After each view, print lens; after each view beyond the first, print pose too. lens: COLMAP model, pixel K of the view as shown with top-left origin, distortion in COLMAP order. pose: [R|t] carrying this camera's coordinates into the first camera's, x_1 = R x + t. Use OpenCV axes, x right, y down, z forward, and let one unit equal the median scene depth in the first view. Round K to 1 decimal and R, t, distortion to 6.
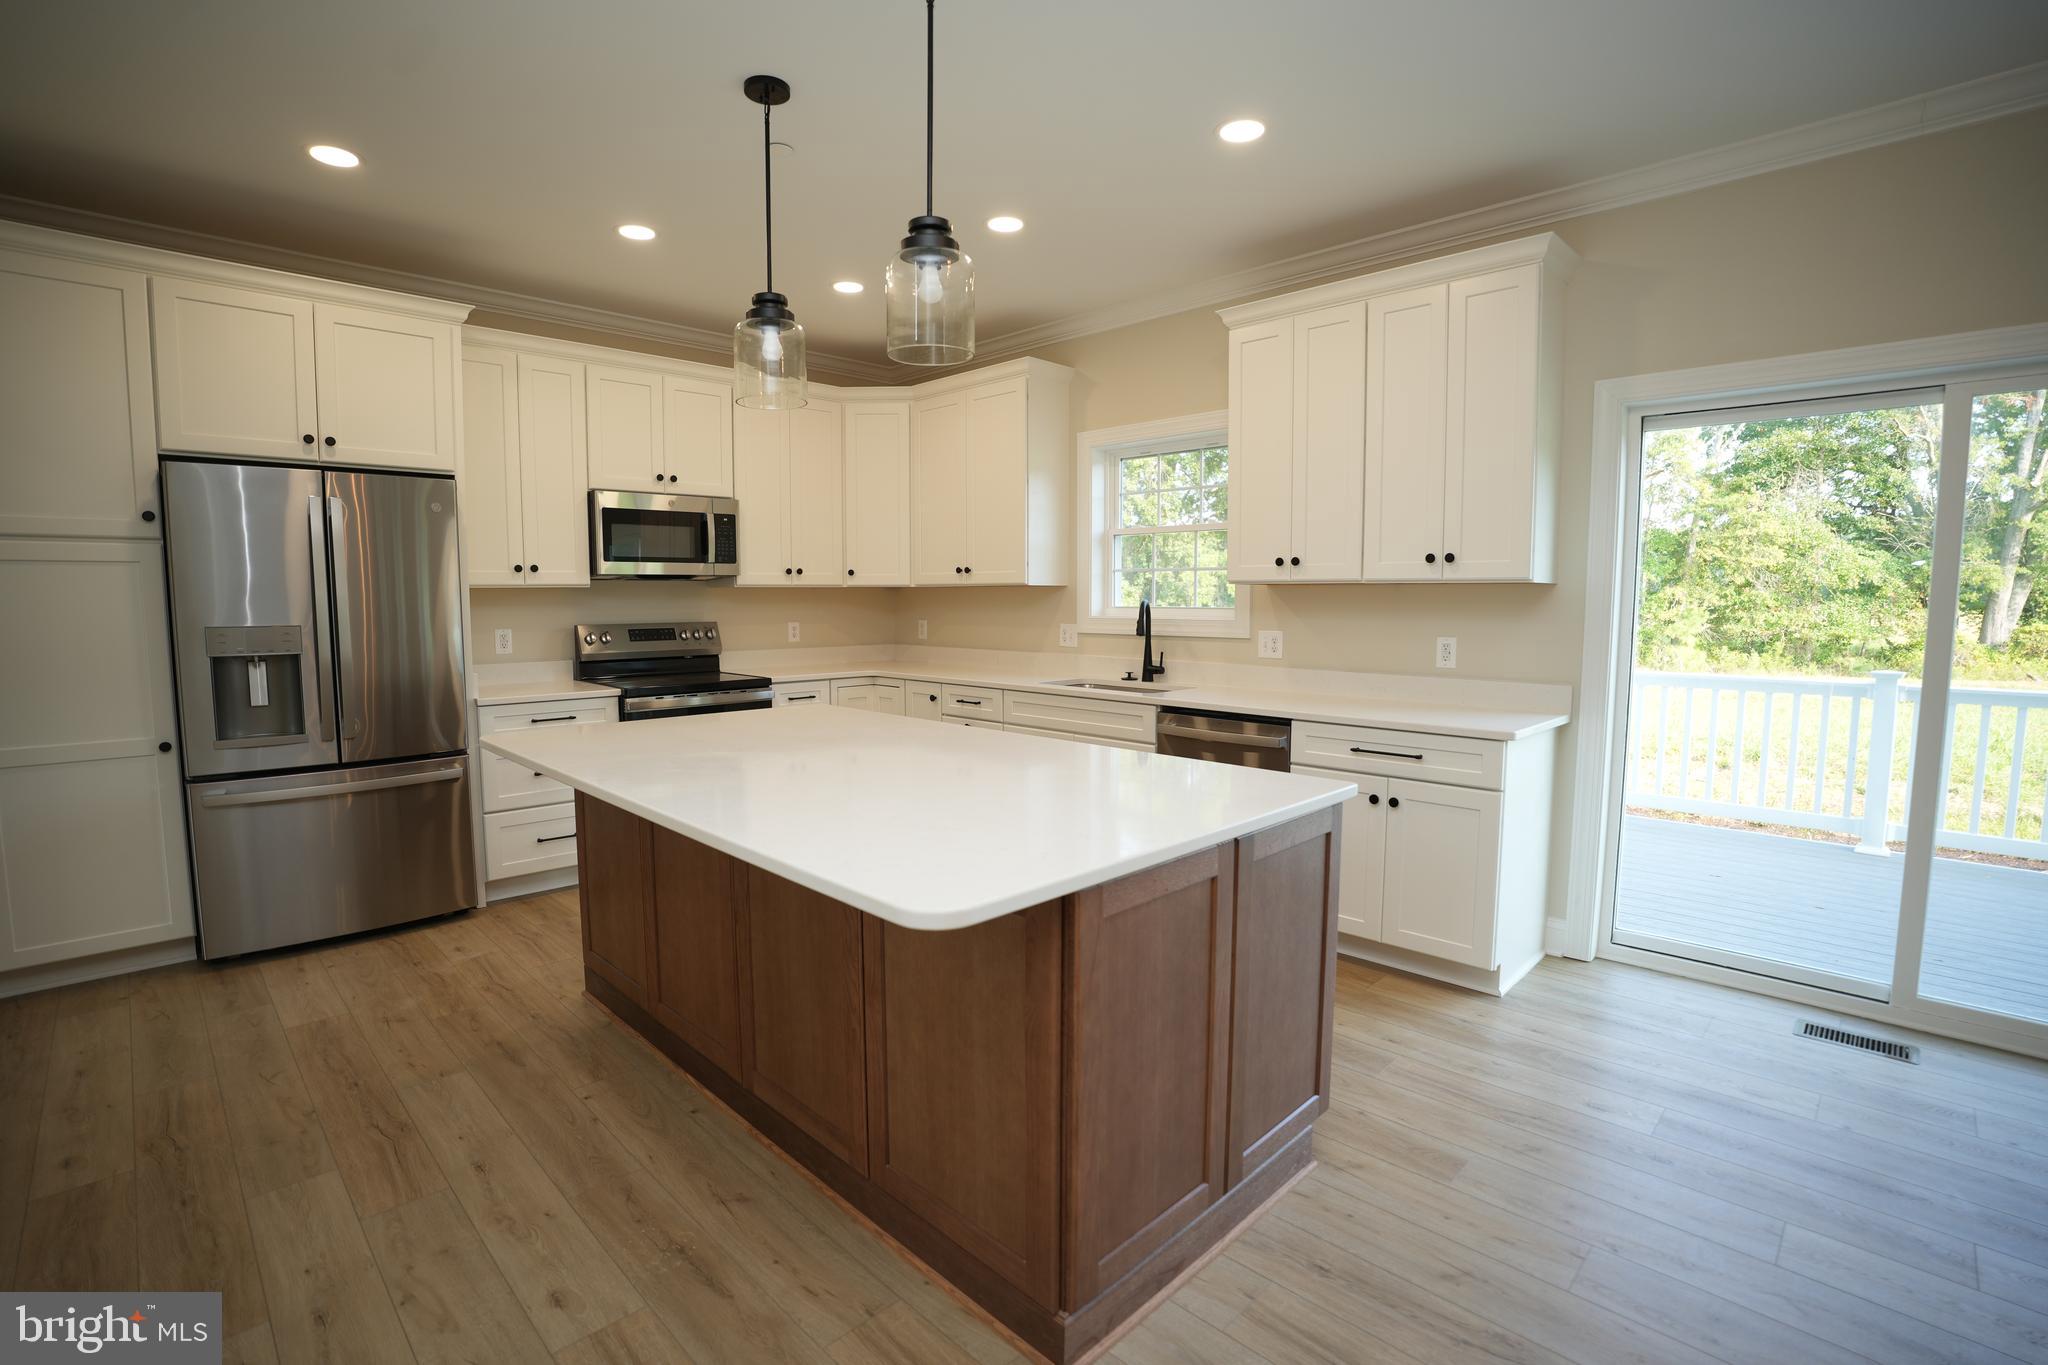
lens RADIAL K [[934.3, 0, 1024.0], [0, 934.3, 682.5], [0, 0, 1]] dist [-0.071883, 0.019046]
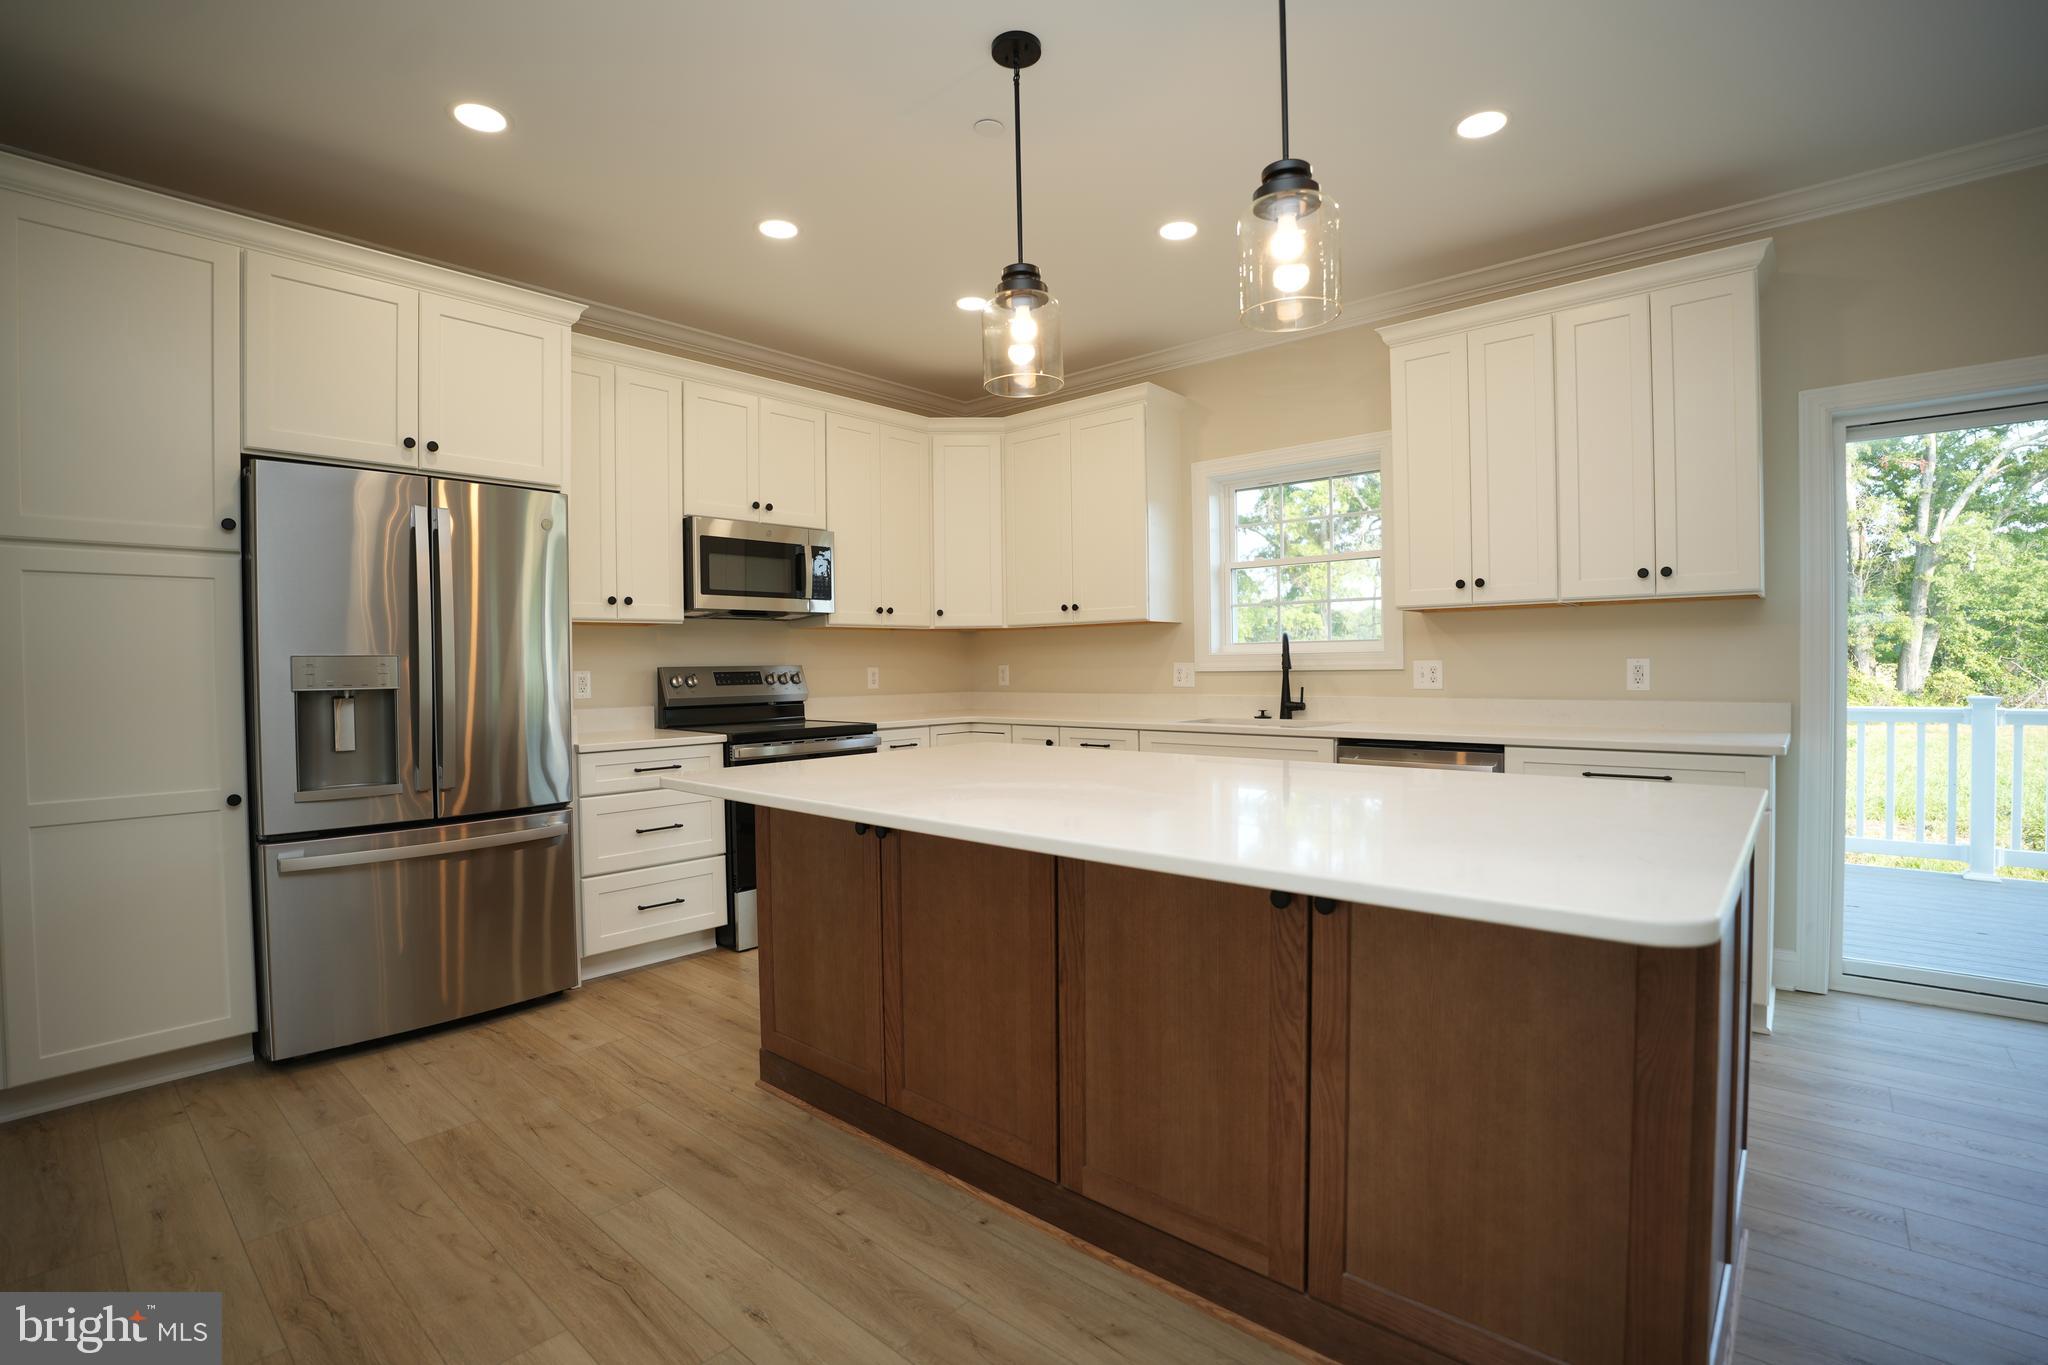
lens RADIAL K [[934.3, 0, 1024.0], [0, 934.3, 682.5], [0, 0, 1]] dist [-0.071883, 0.019046]
pose [[0.997850, -0.014414, 0.063940, -0.228592], [0.019076, 0.997156, -0.072910, 0.030673], [-0.062707, 0.073973, 0.995287, 0.093147]]
